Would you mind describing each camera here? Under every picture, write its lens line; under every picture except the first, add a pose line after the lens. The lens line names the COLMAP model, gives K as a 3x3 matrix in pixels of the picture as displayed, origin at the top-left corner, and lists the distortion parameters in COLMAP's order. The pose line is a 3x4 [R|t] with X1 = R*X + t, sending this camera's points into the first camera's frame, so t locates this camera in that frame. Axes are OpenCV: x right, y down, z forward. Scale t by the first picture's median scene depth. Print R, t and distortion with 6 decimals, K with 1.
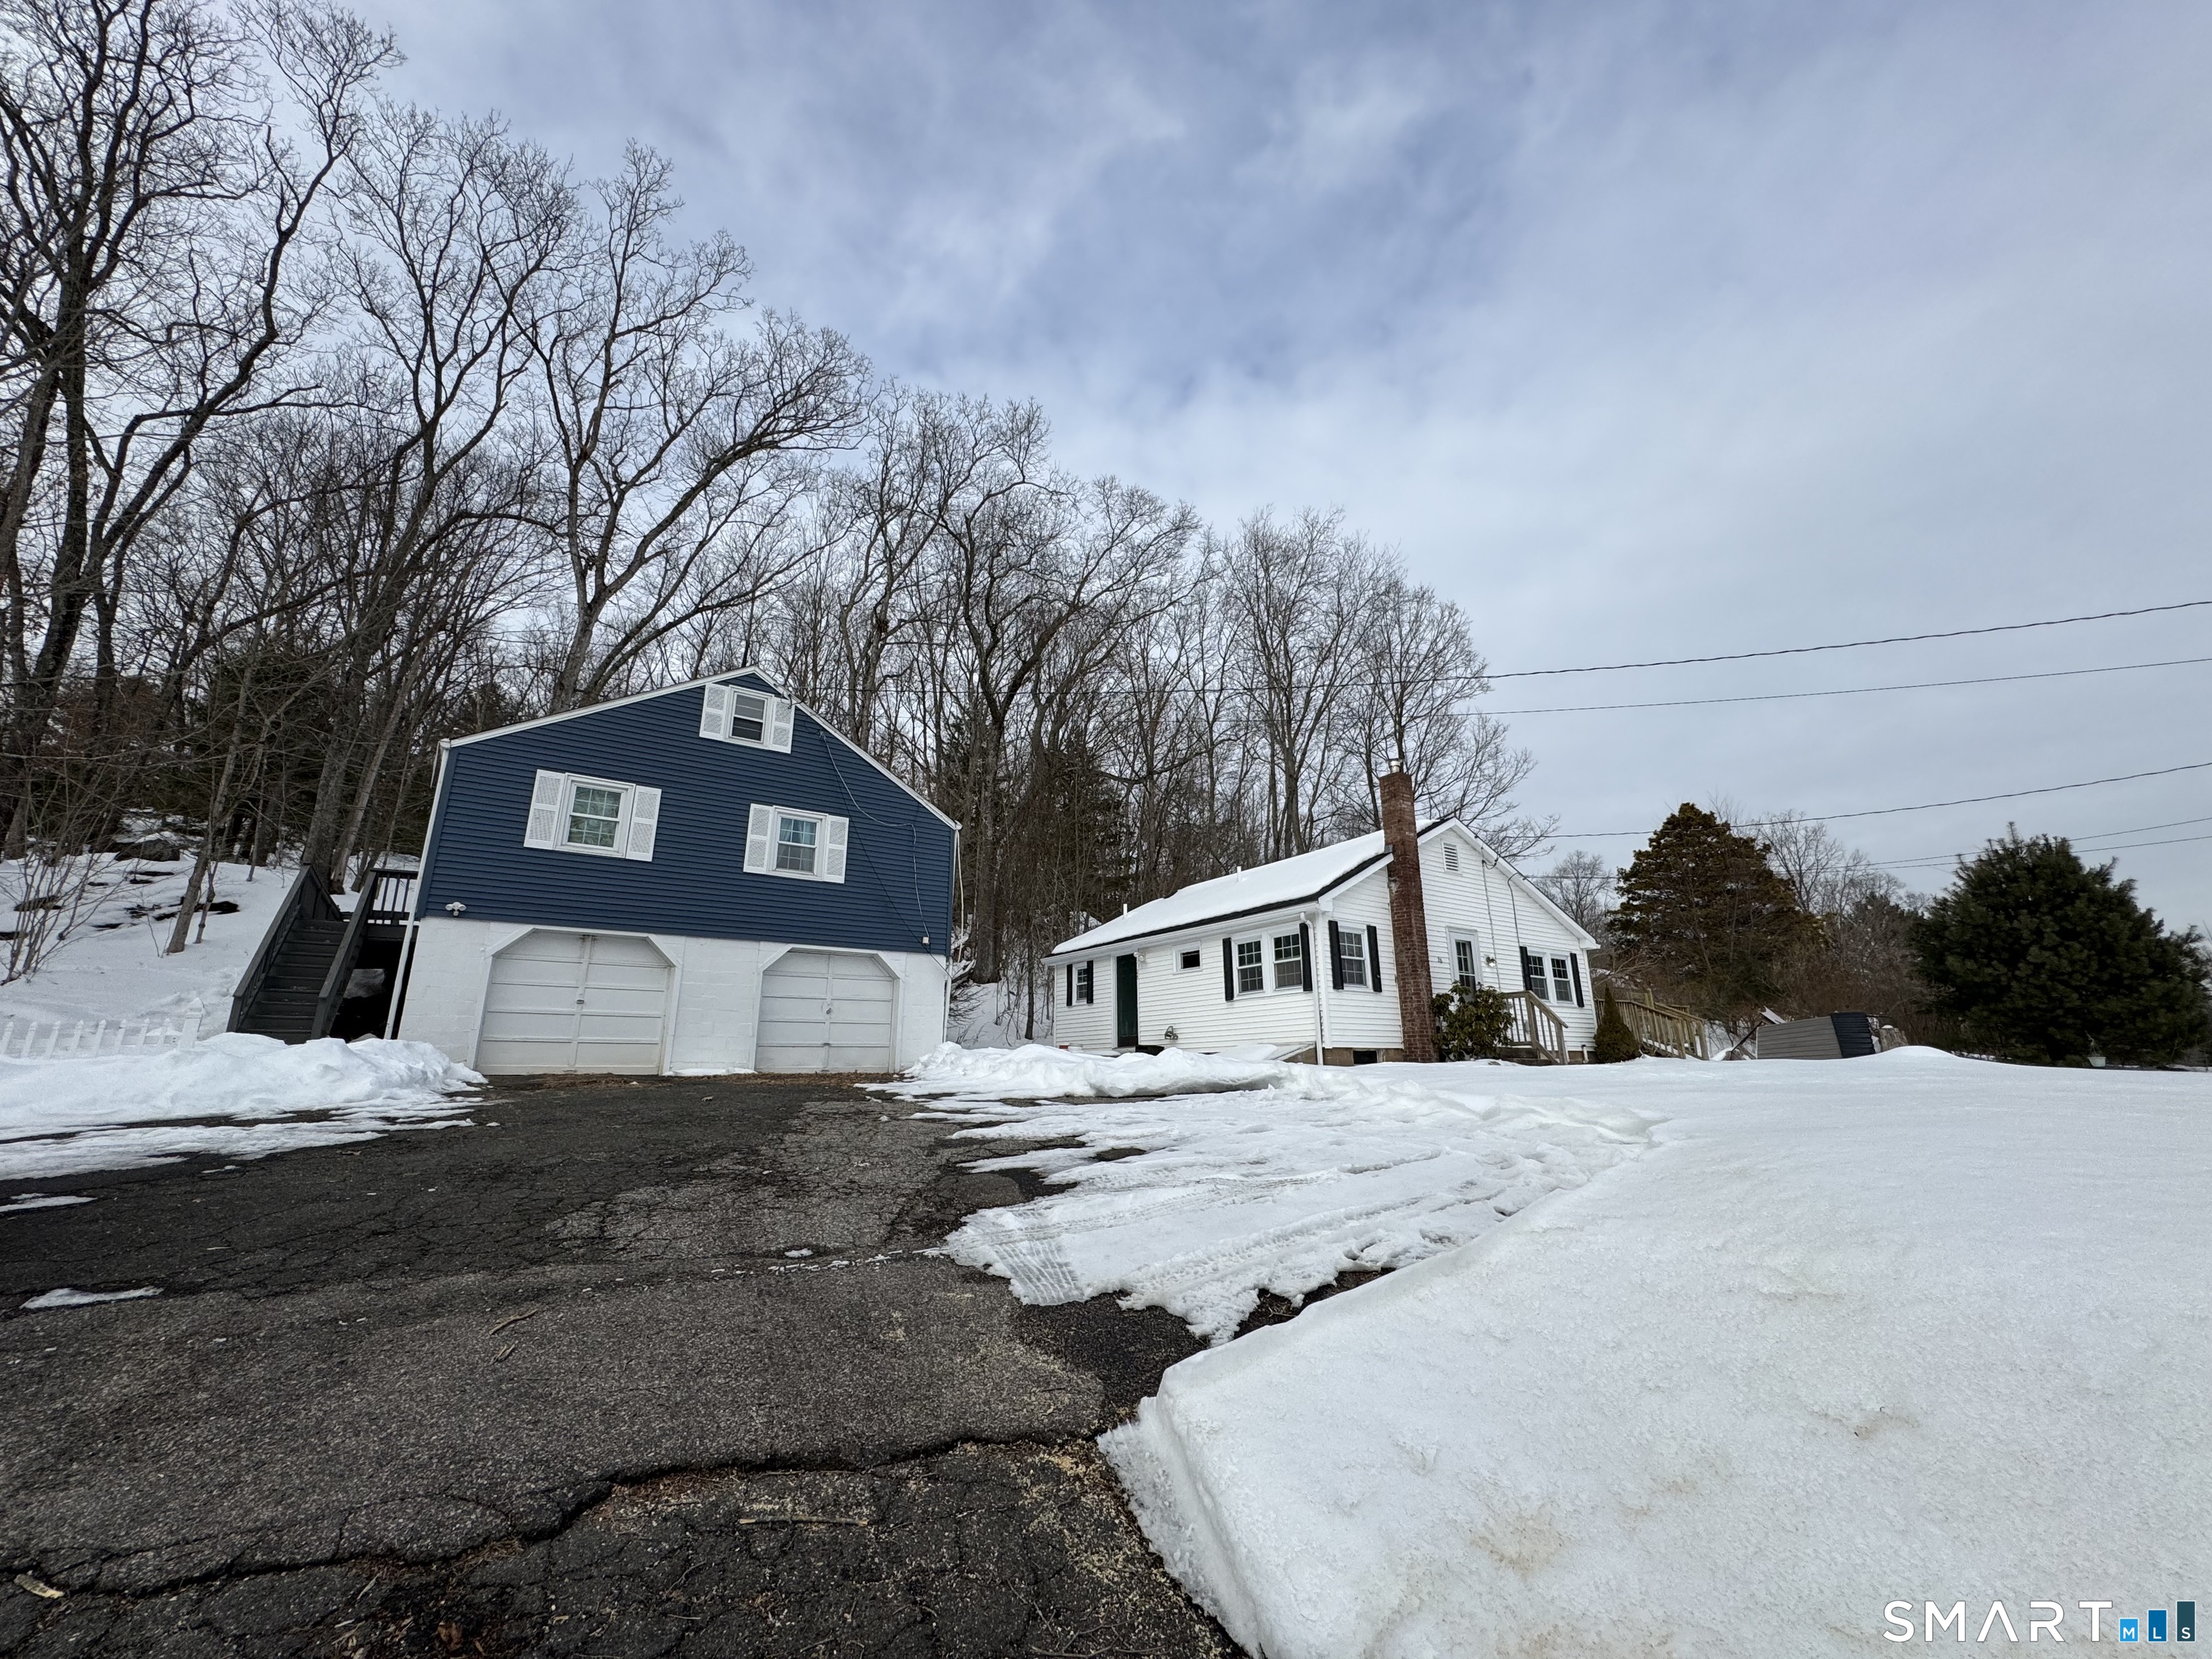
lens RADIAL K [[881.8, 0, 1106.0], [0, 881.8, 829.5], [0, 0, 1]] dist [-0.002650, 0.000343]
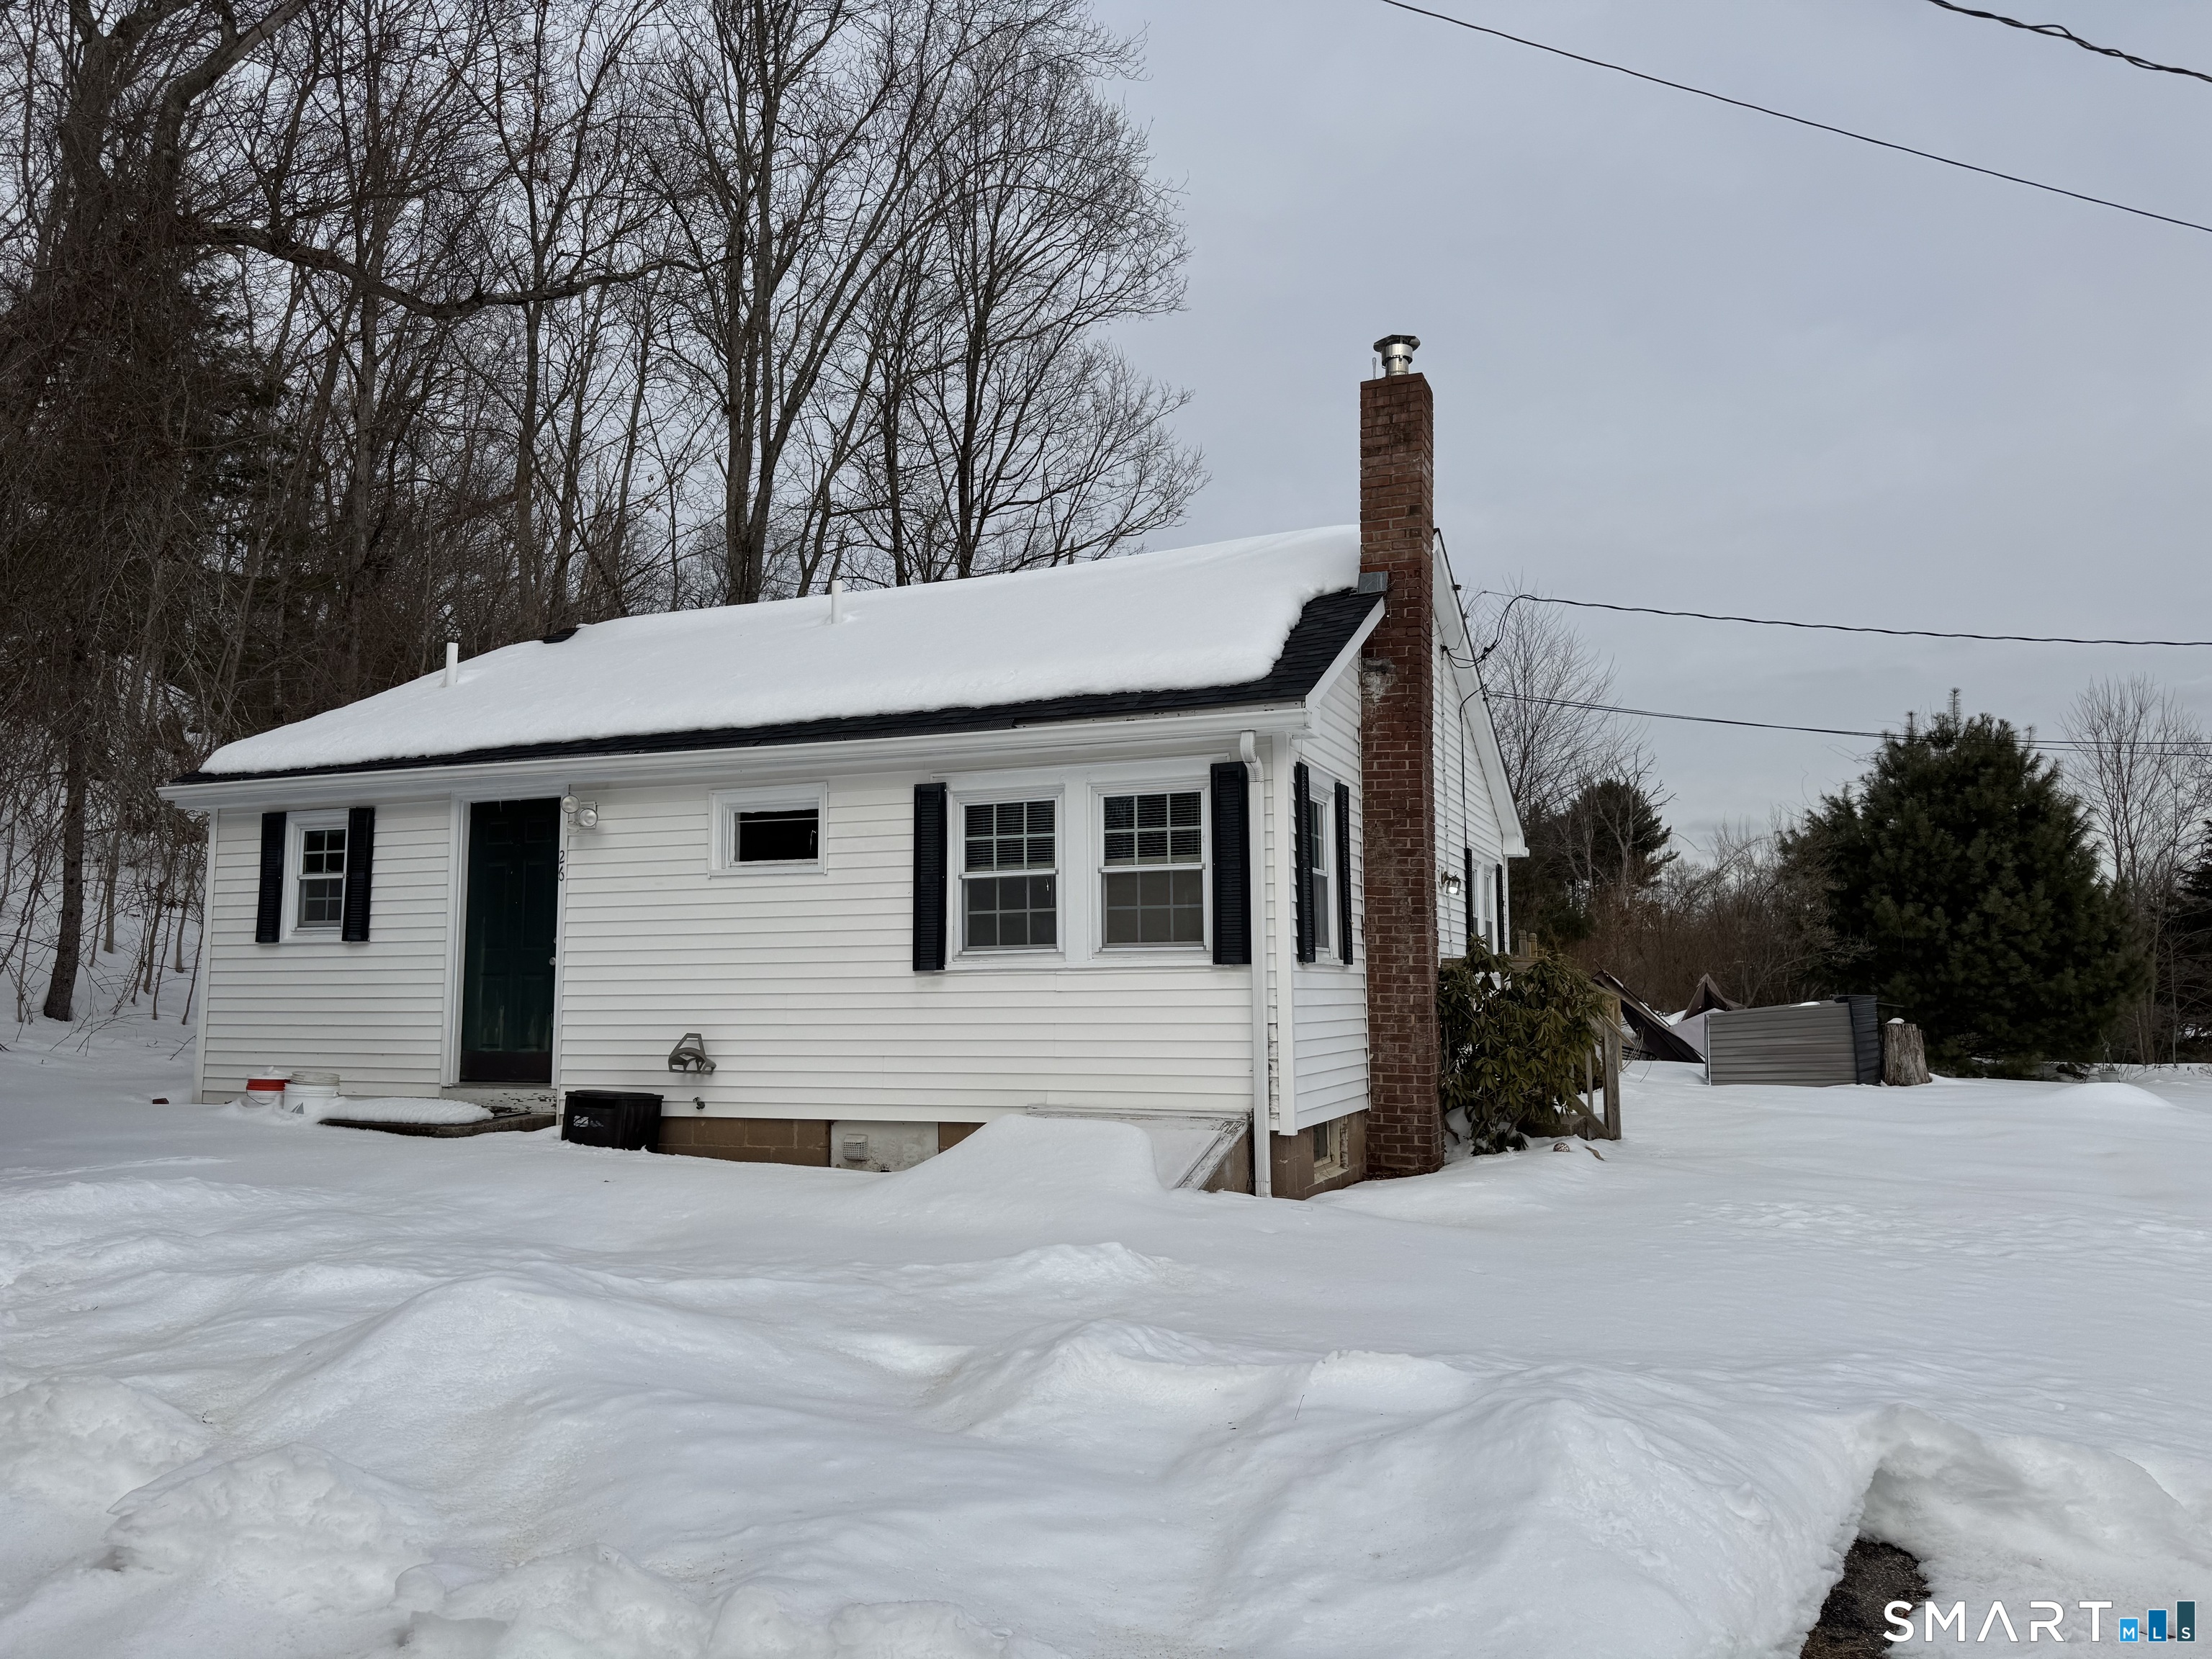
lens RADIAL K [[1573.6, 0, 1106.0], [0, 1573.6, 829.5], [0, 0, 1]] dist [0.058159, -0.076067]
pose [[0.843378, 0.061734, 0.533762, -0.096286], [-0.147992, 0.981645, 0.120301, 0.049116], [-0.516538, -0.180452, 0.837034, 0.386178]]
